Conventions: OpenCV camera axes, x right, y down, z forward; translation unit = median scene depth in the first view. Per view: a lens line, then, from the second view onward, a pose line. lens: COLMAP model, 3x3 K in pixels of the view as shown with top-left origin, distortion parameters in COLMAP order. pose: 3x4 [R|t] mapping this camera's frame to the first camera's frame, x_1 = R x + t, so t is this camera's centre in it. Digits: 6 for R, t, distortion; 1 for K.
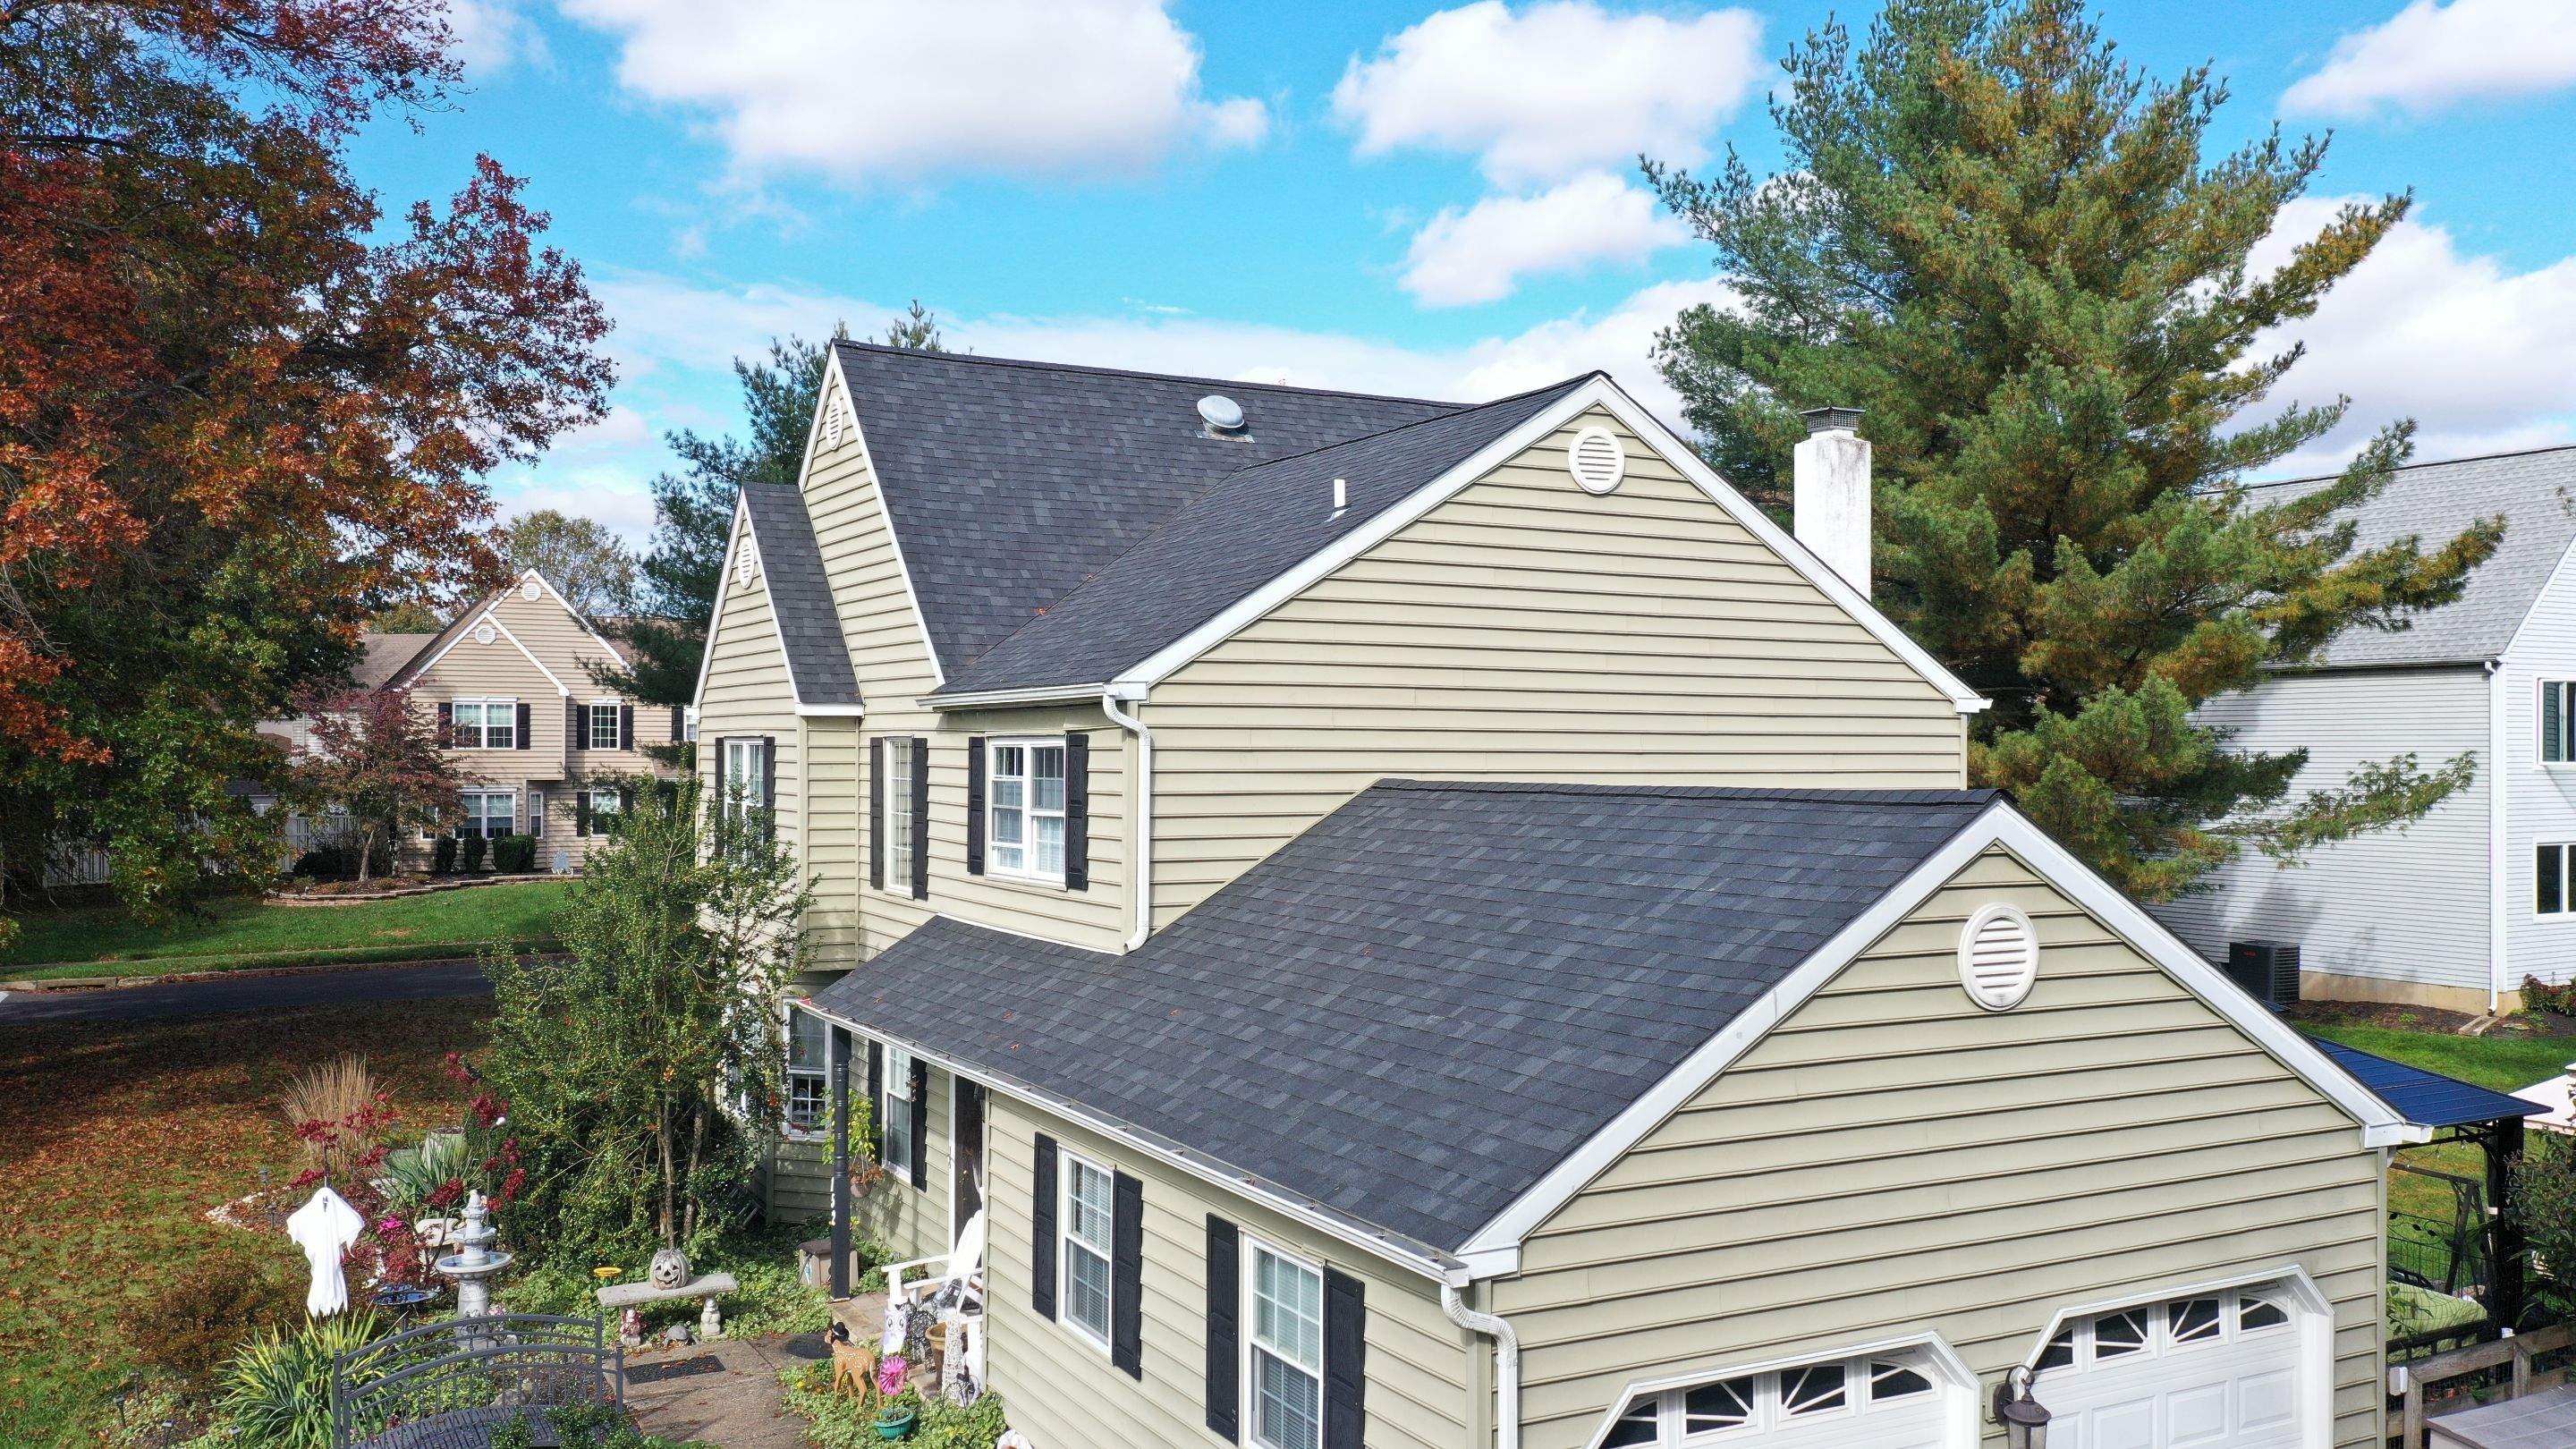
lens RADIAL K [[2043.9, 0, 1304.1], [0, 2043.9, 728.5], [0, 0, 1]] dist [0.011798, -0.003210]
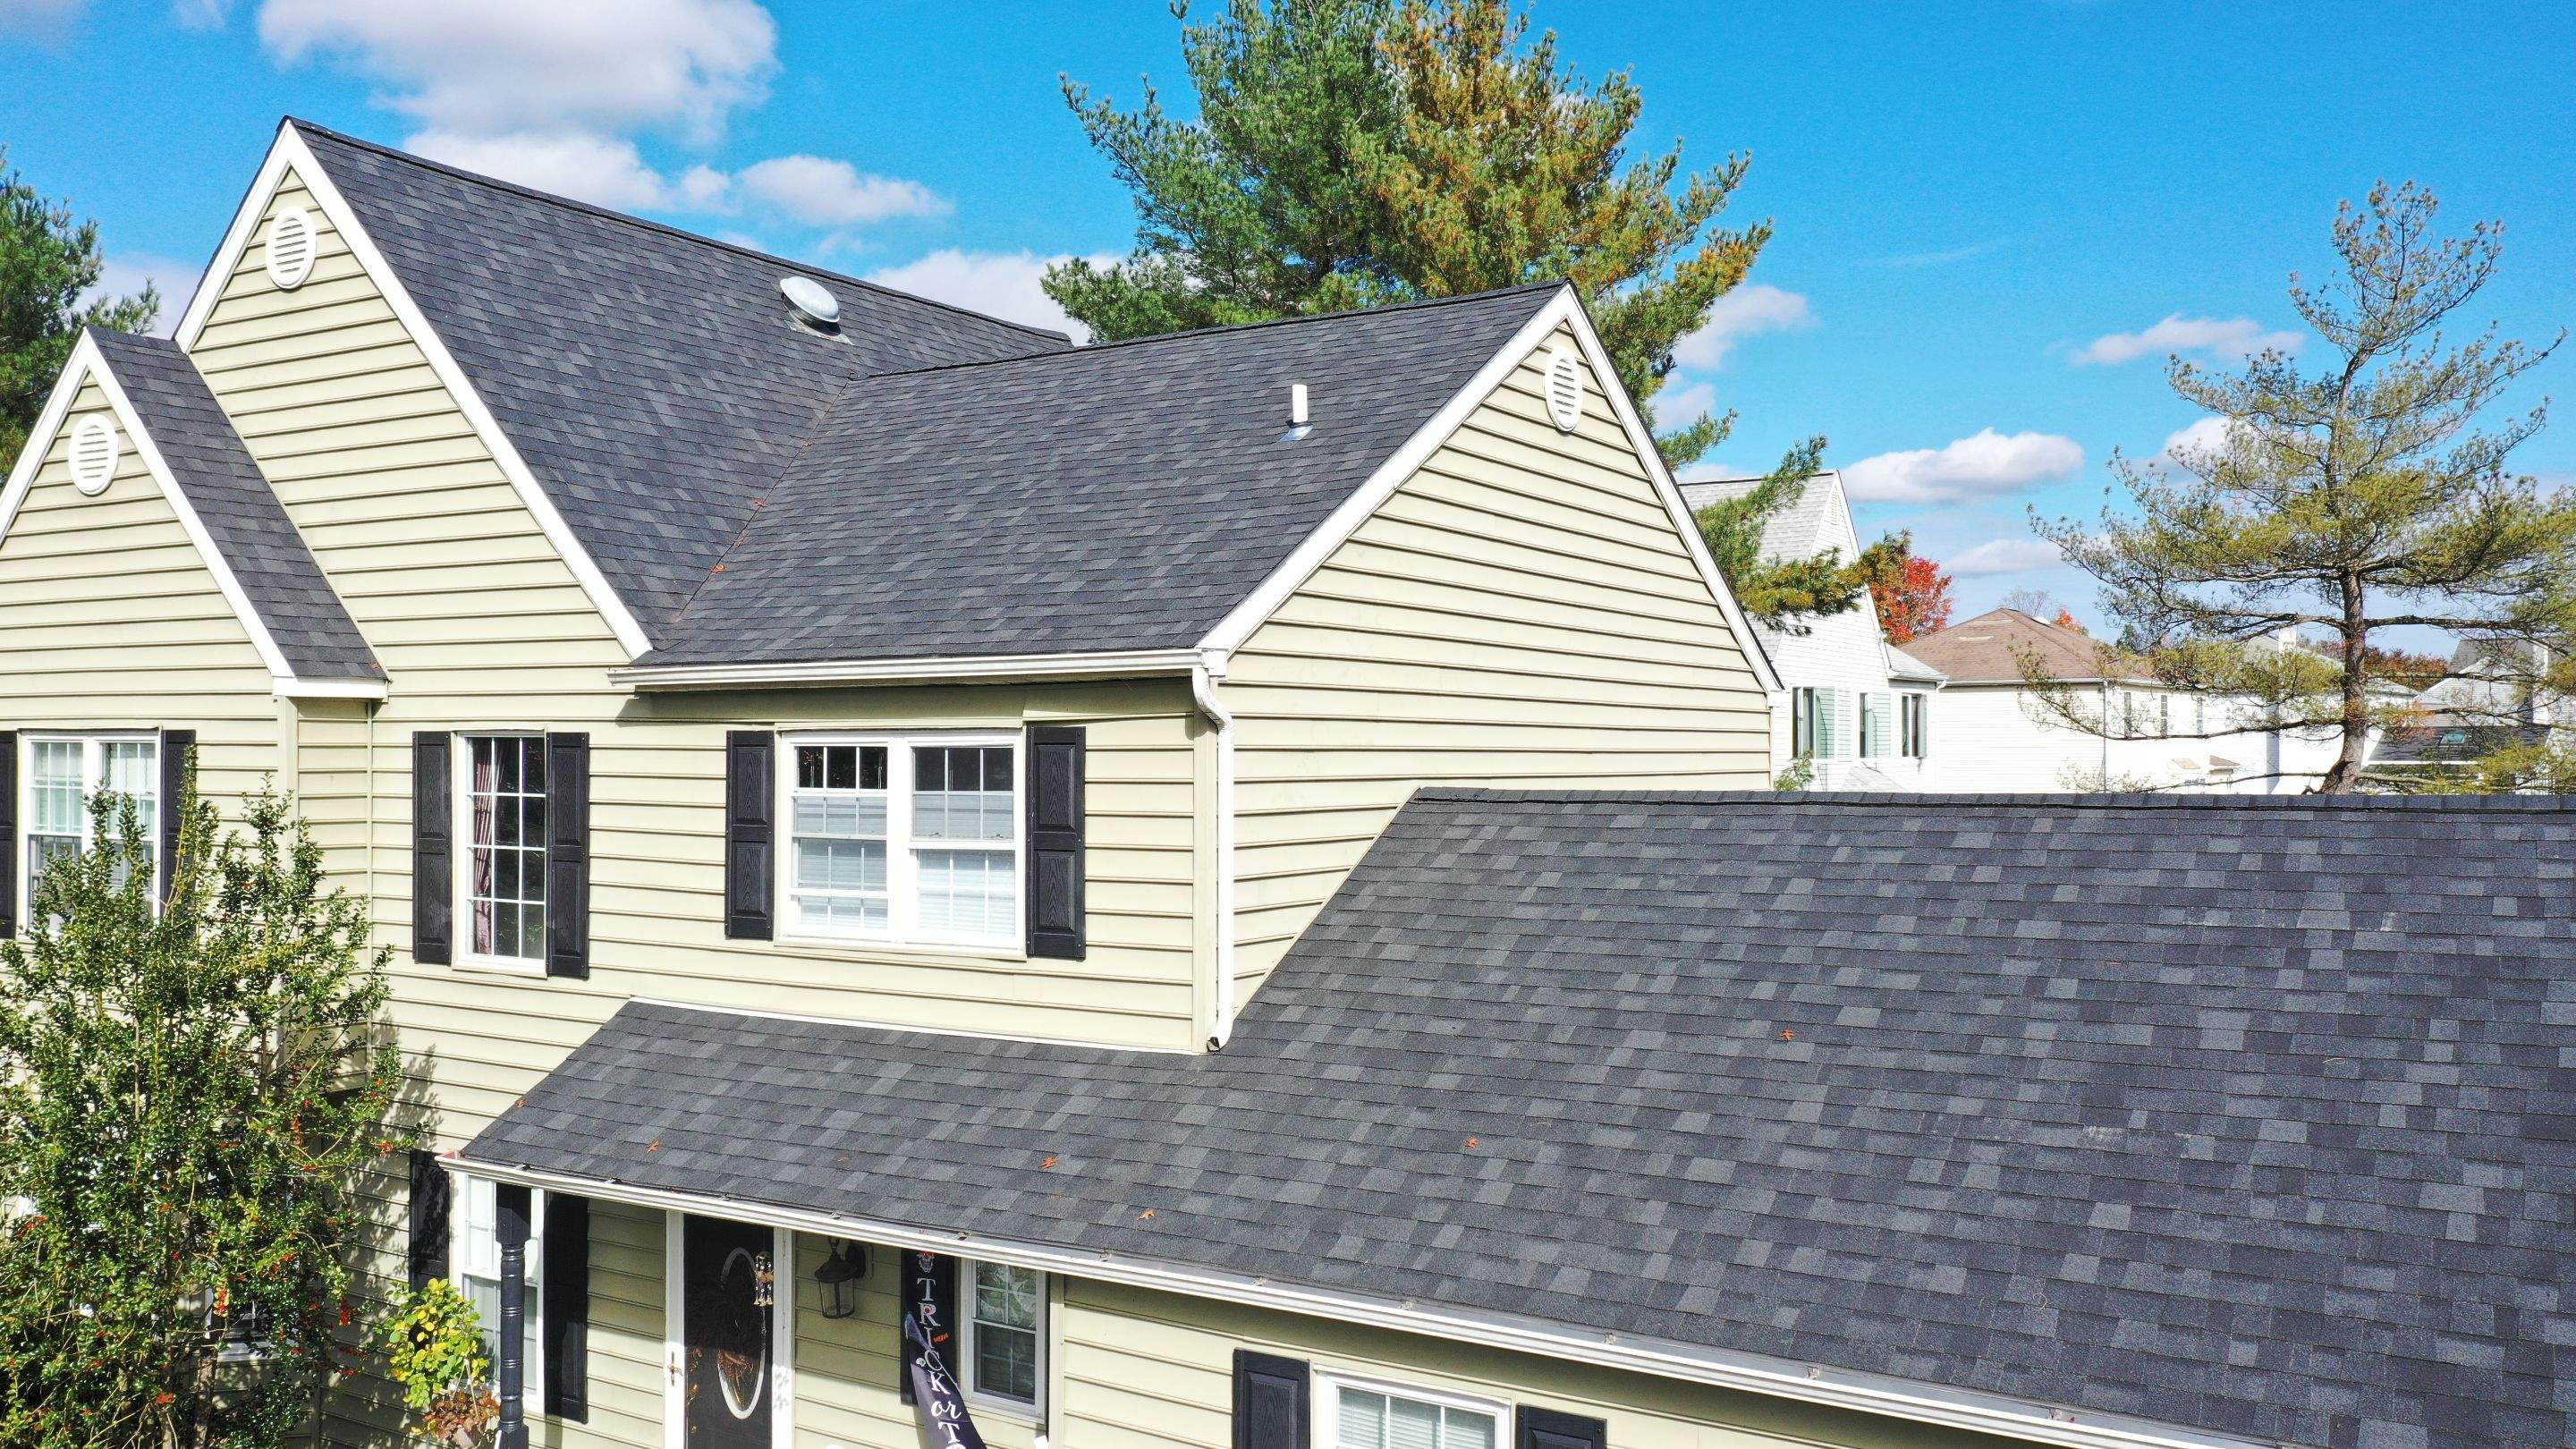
lens RADIAL K [[2043.9, 0, 1296.3], [0, 2043.9, 726.5], [0, 0, 1]] dist [0.011798, -0.003210]
pose [[0.868962, 0.004421, 0.494860, -0.289887], [-0.003737, 0.999990, -0.002372, 0.003300], [-0.494865, 0.000212, 0.868970, 0.292755]]
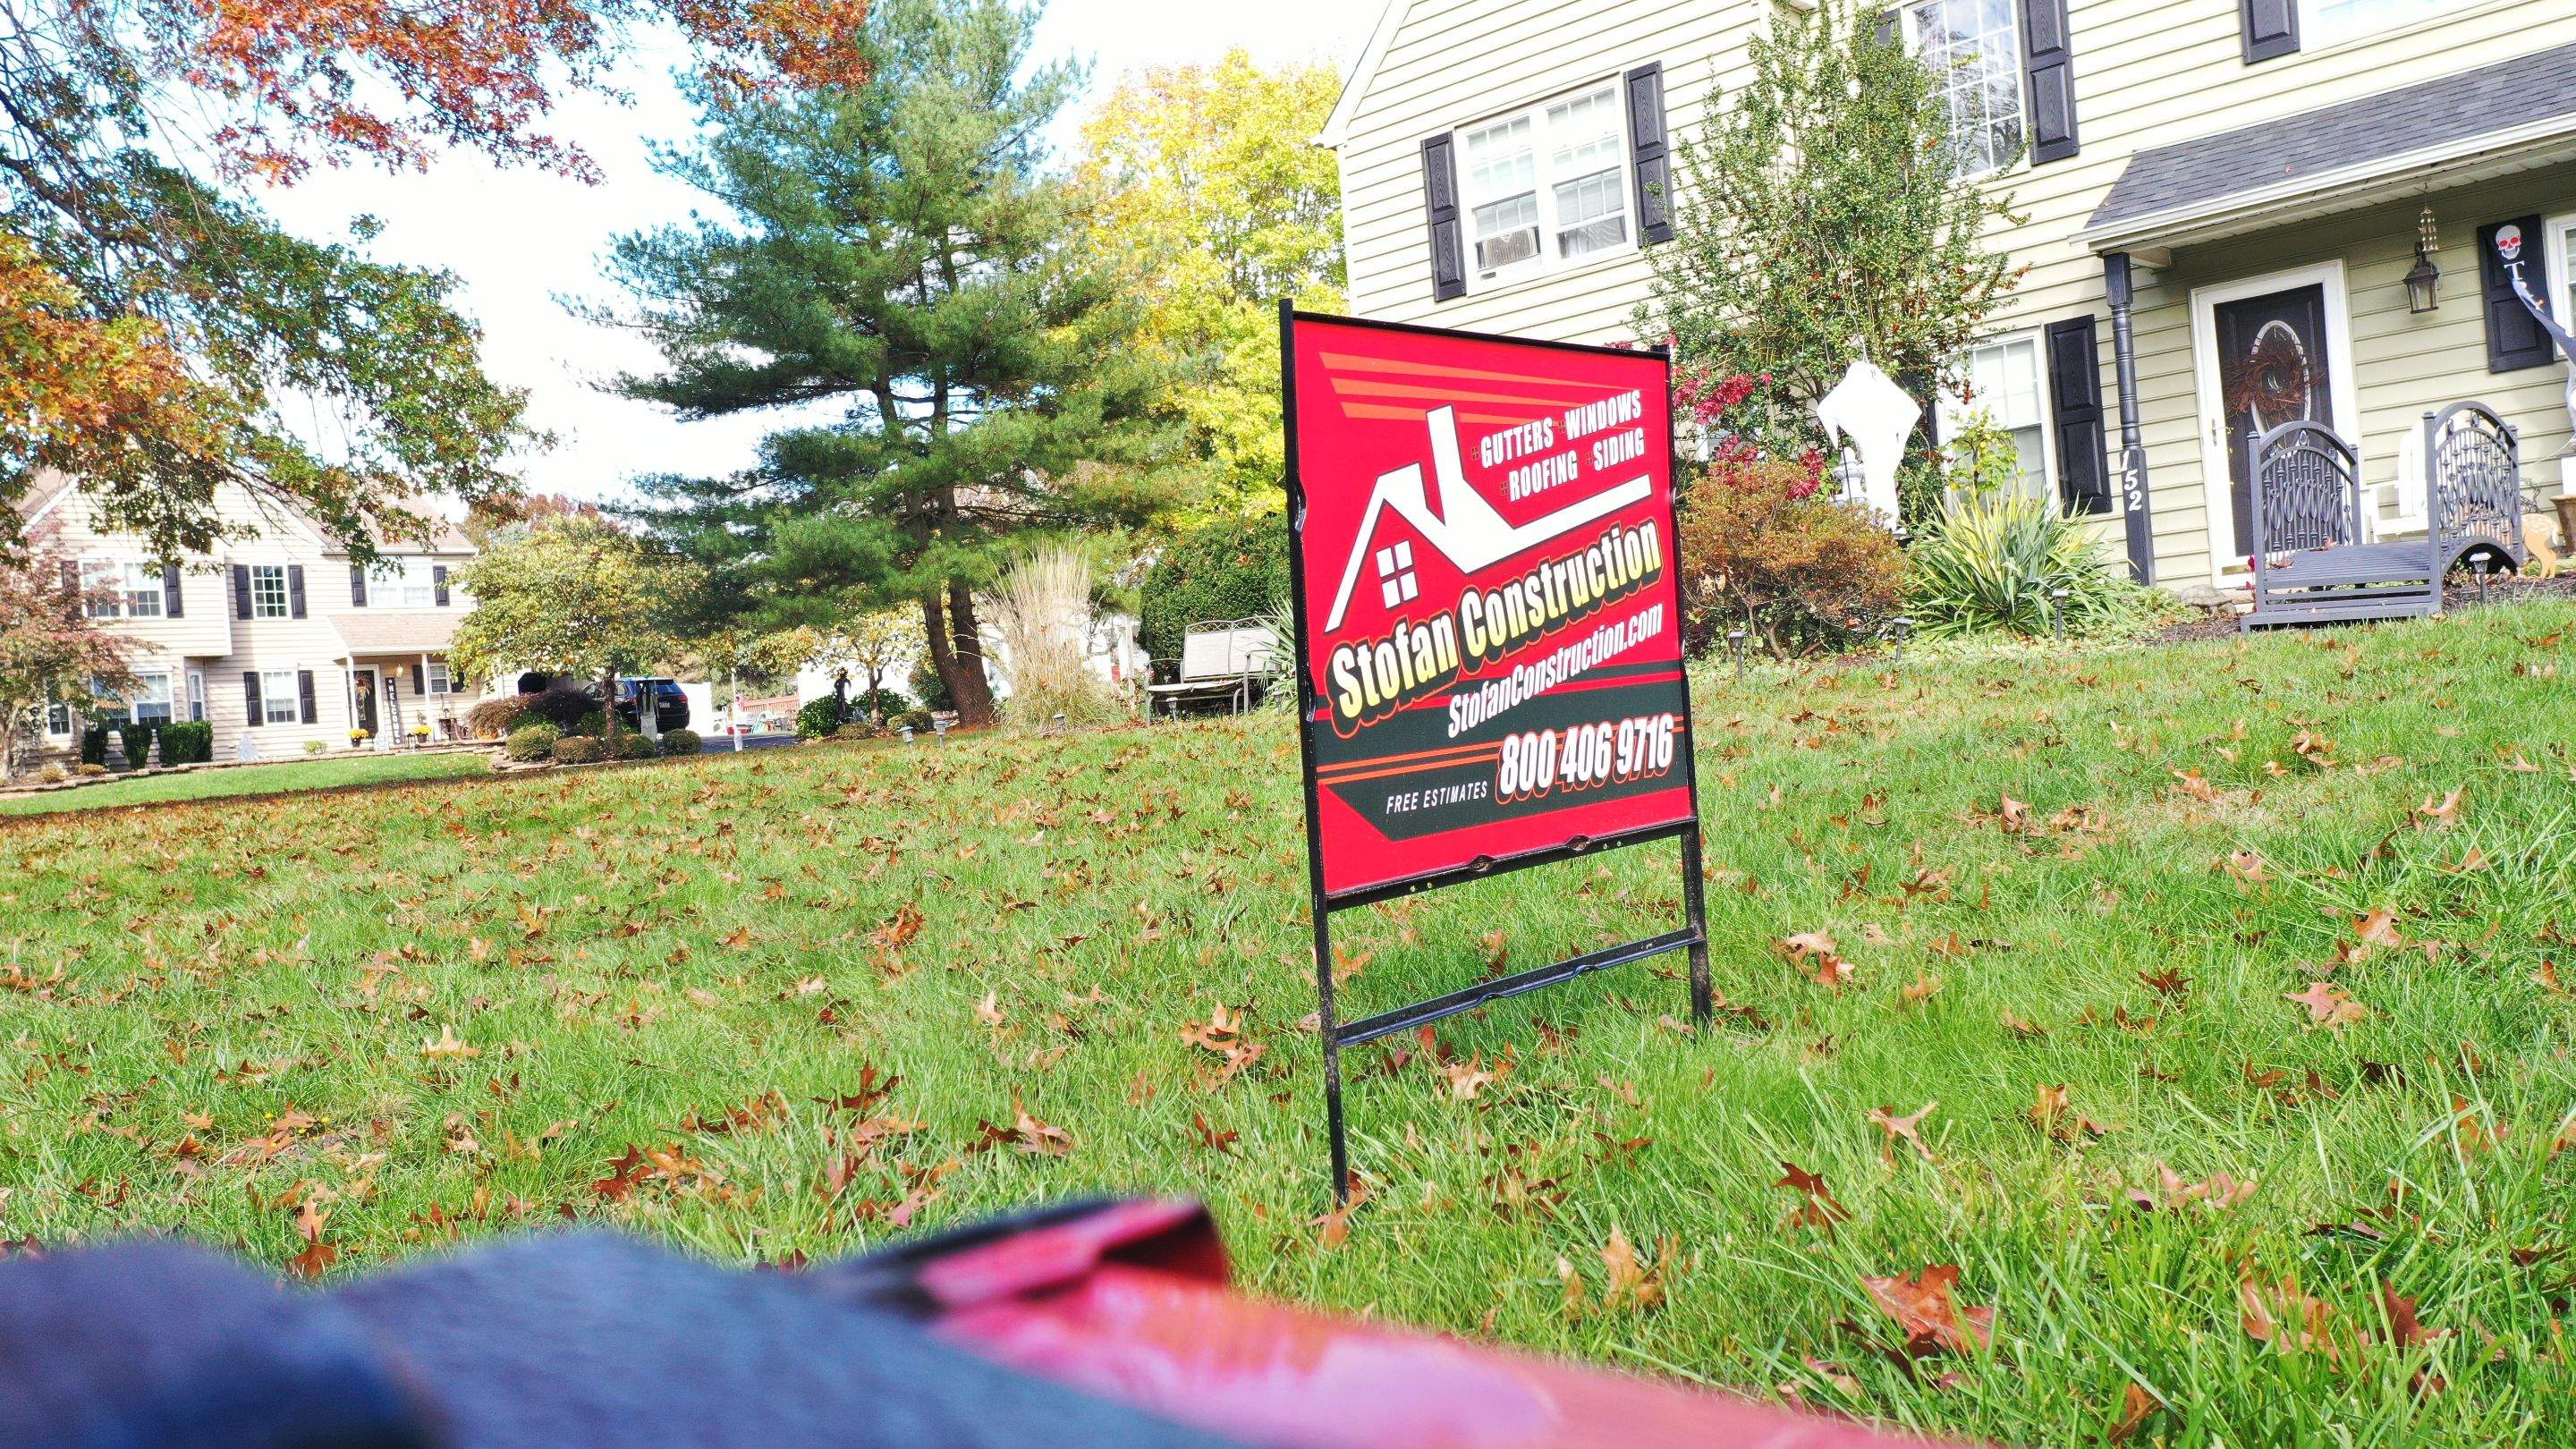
lens RADIAL K [[2043.9, 0, 1294.8], [0, 2043.9, 711.0], [0, 0, 1]] dist [0.011798, -0.003210]
pose [[0.944946, -0.082872, 0.316558, -0.700962], [0.086022, 0.996285, 0.004037, 0.253848], [-0.315717, 0.023416, 0.948565, 0.306047]]
